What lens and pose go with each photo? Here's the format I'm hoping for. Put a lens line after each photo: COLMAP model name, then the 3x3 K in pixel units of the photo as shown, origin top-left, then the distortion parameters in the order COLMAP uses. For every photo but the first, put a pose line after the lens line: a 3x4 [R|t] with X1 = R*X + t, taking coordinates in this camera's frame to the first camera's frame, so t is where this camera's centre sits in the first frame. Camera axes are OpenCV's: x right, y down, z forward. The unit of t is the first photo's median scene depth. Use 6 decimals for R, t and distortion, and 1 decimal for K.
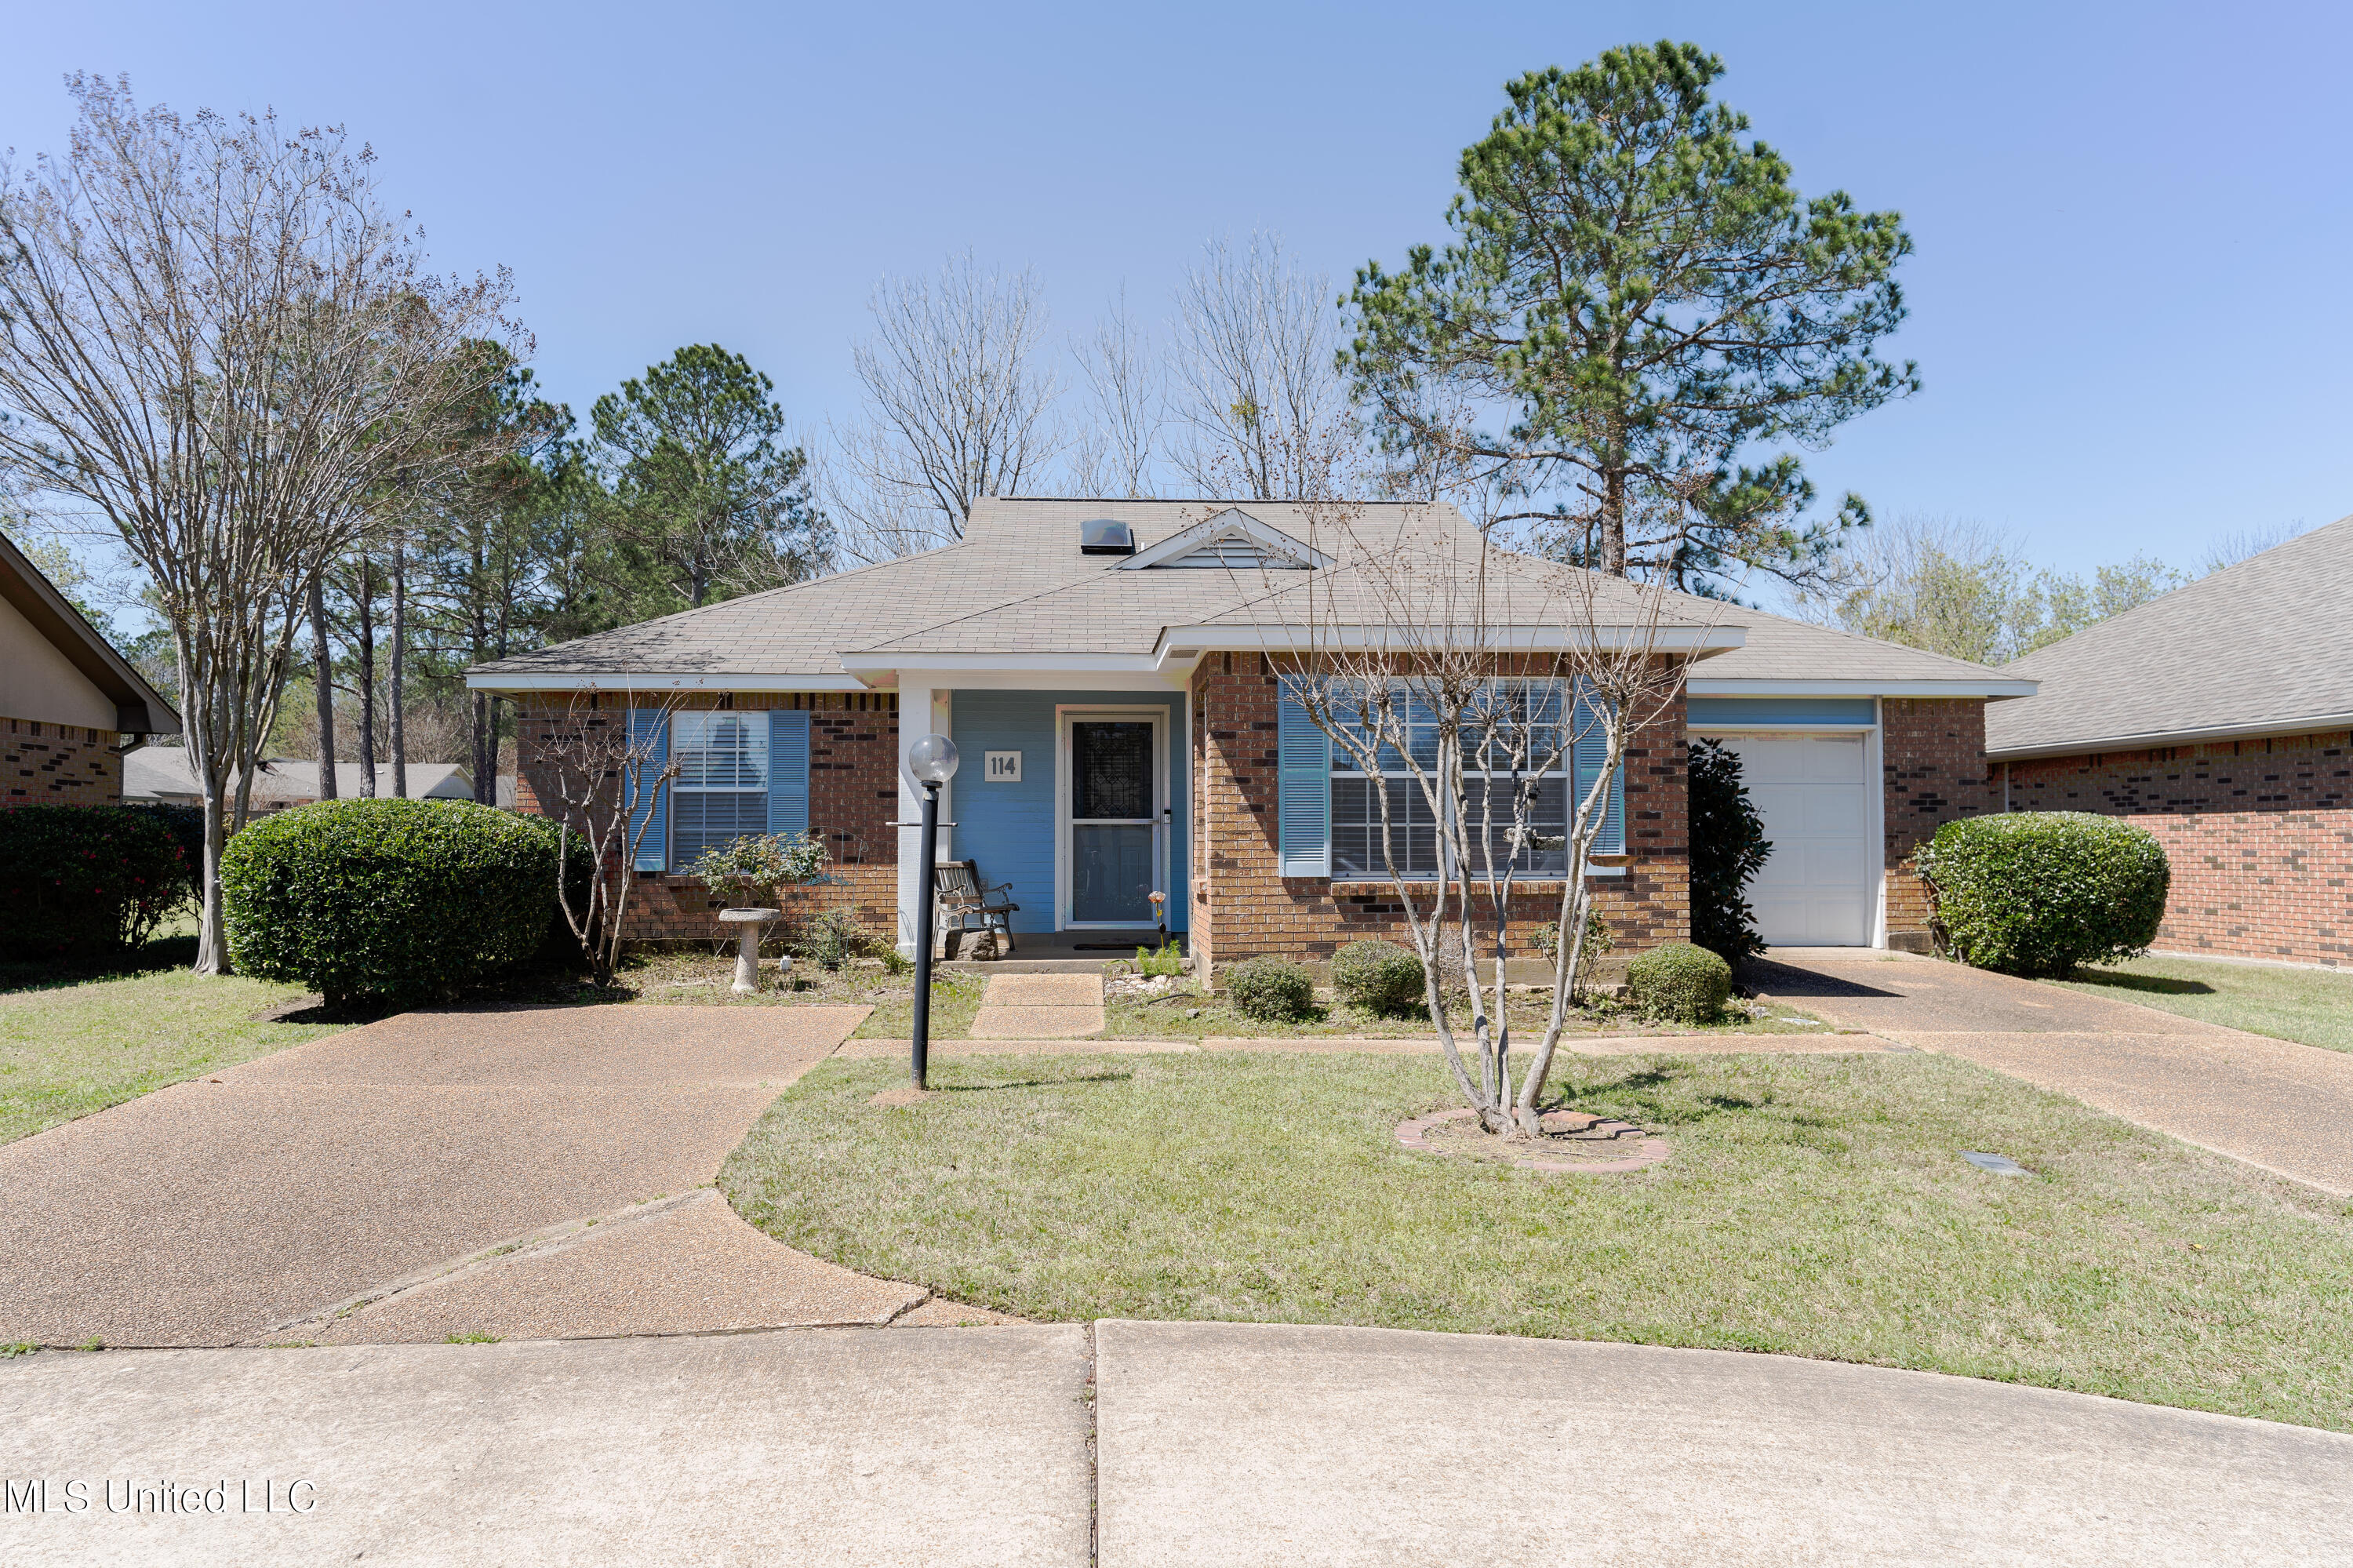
lens RADIAL K [[1480.3, 0, 1176.3], [0, 1480.3, 791.1], [0, 0, 1]] dist [-0.008525, 0.014412]
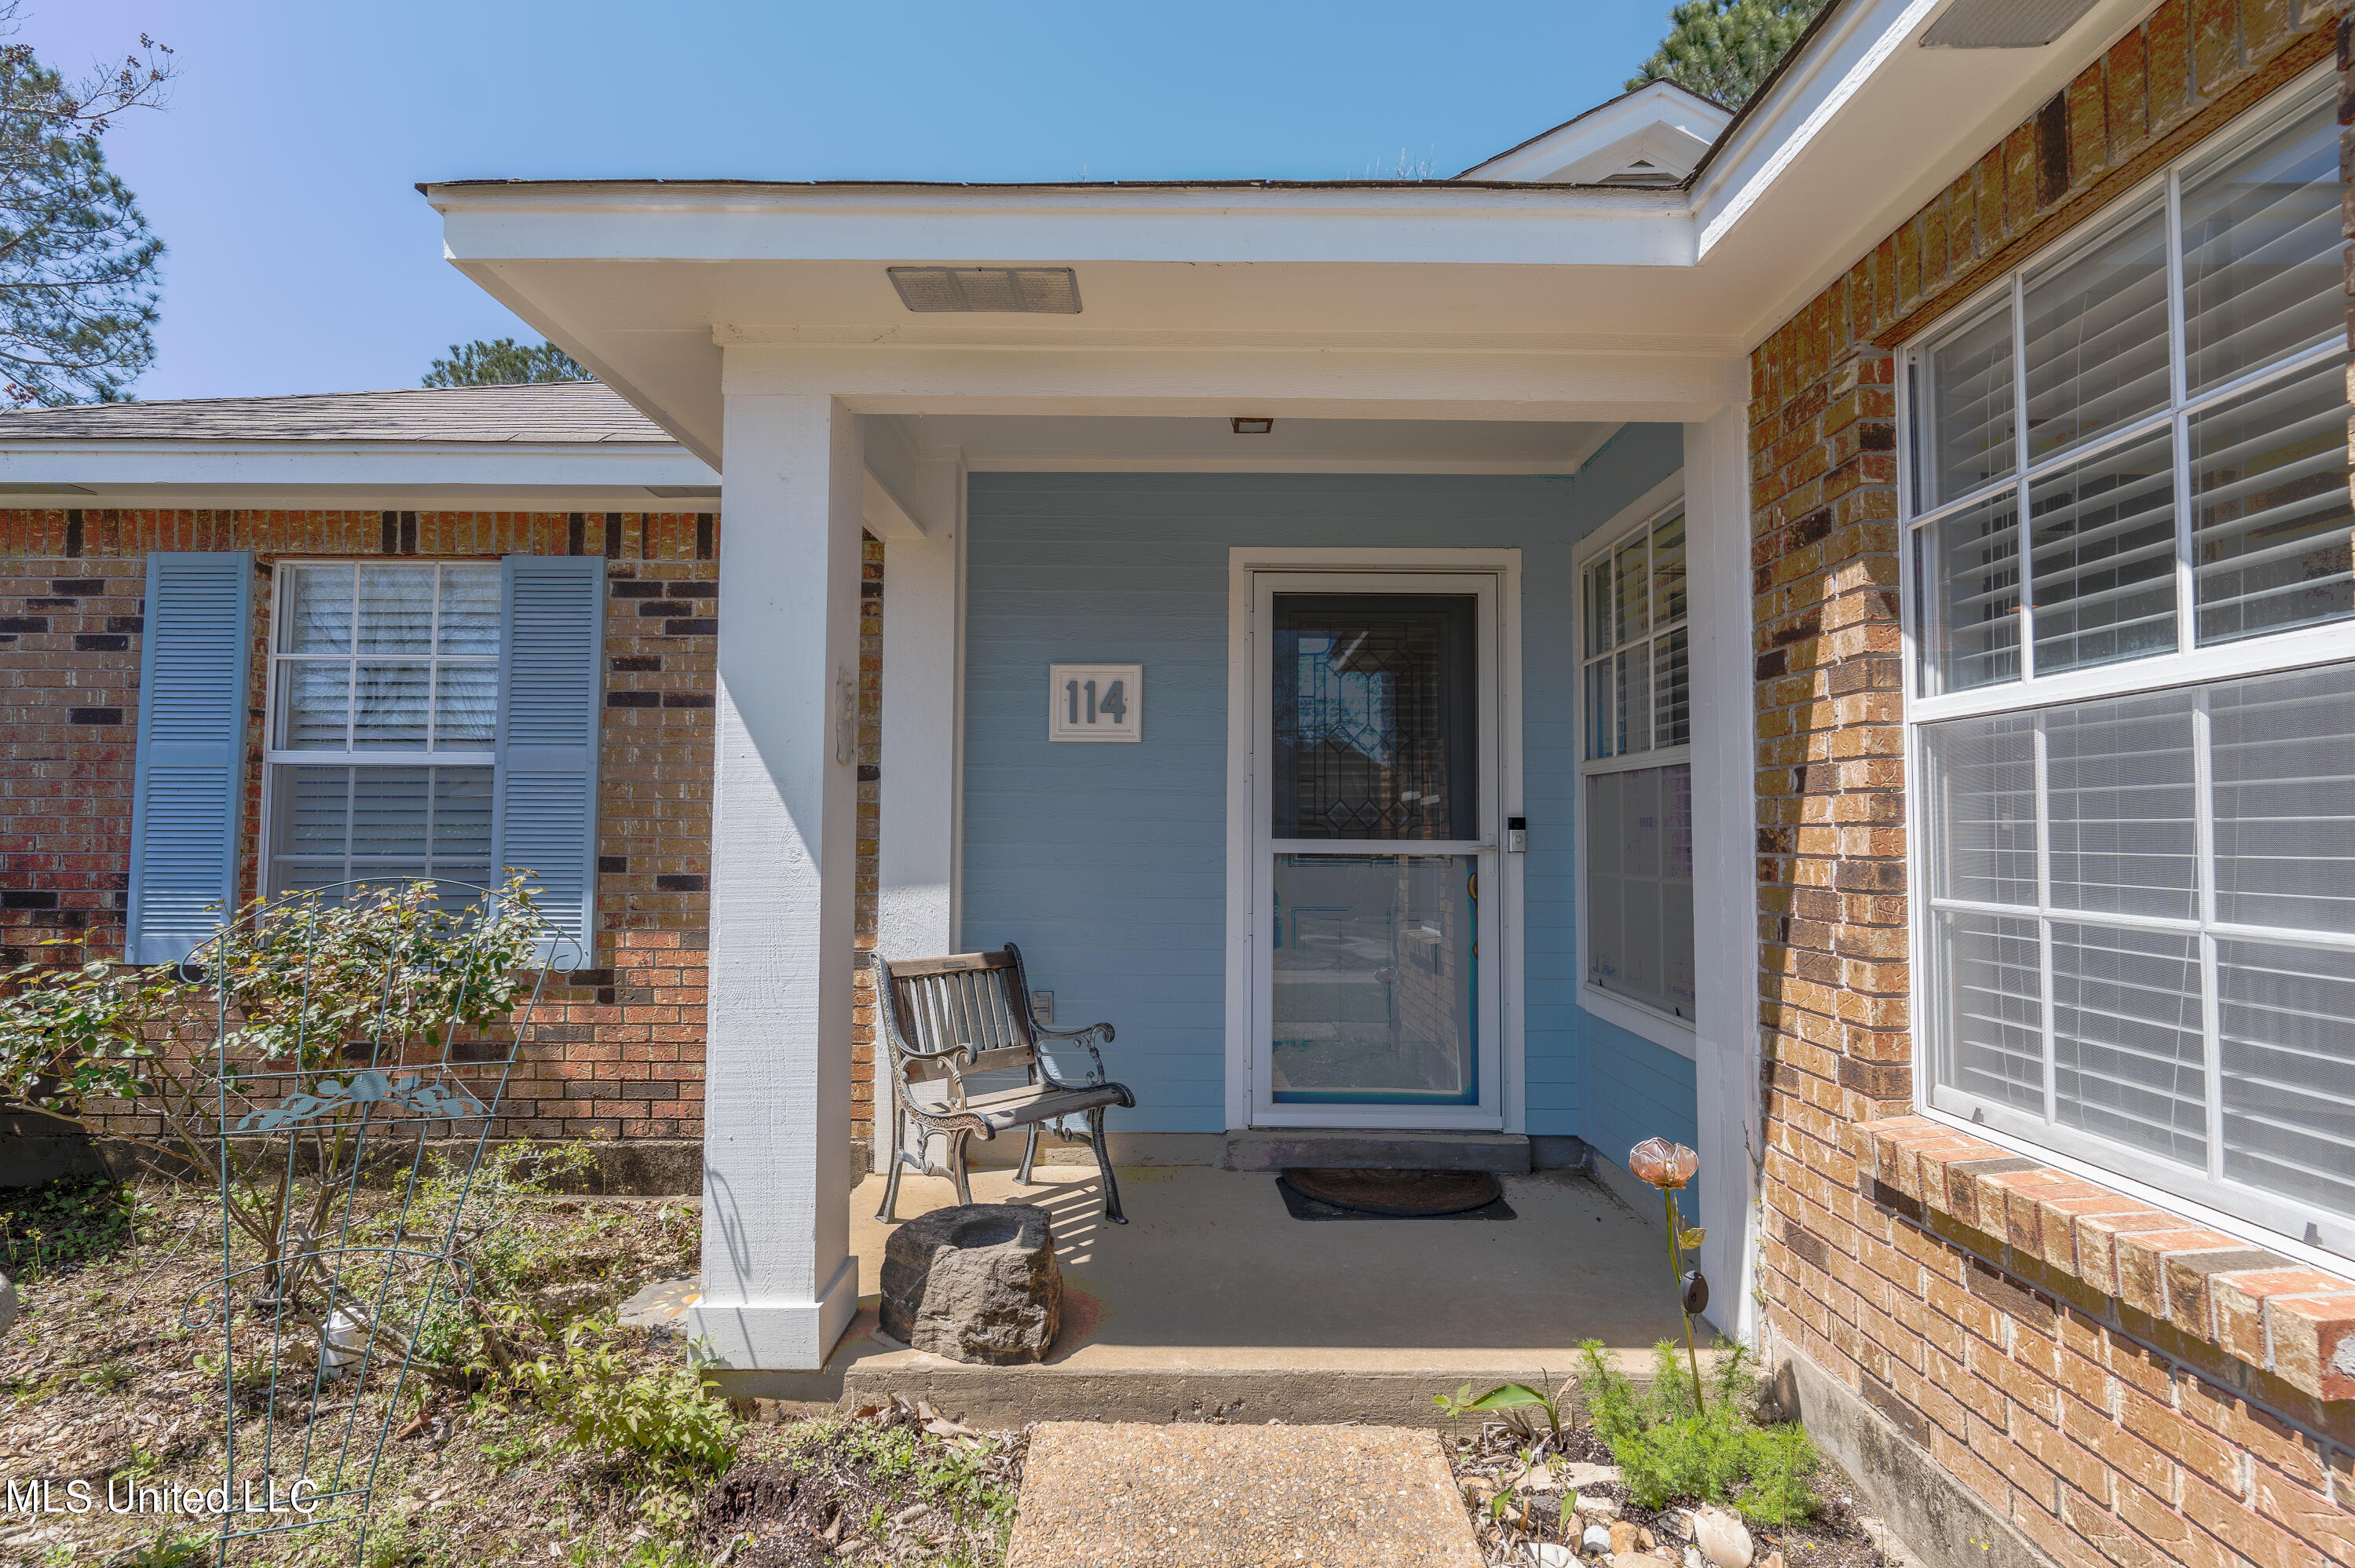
lens RADIAL K [[1113.6, 0, 1176.9], [0, 1113.6, 789.0], [0, 0, 1]] dist [0.011988, -0.005096]
pose [[0.997838, 0.007280, -0.065314, -0.084342], [-0.007469, 0.999969, -0.002651, 0.007223], [0.065293, 0.003133, 0.997861, 0.783756]]
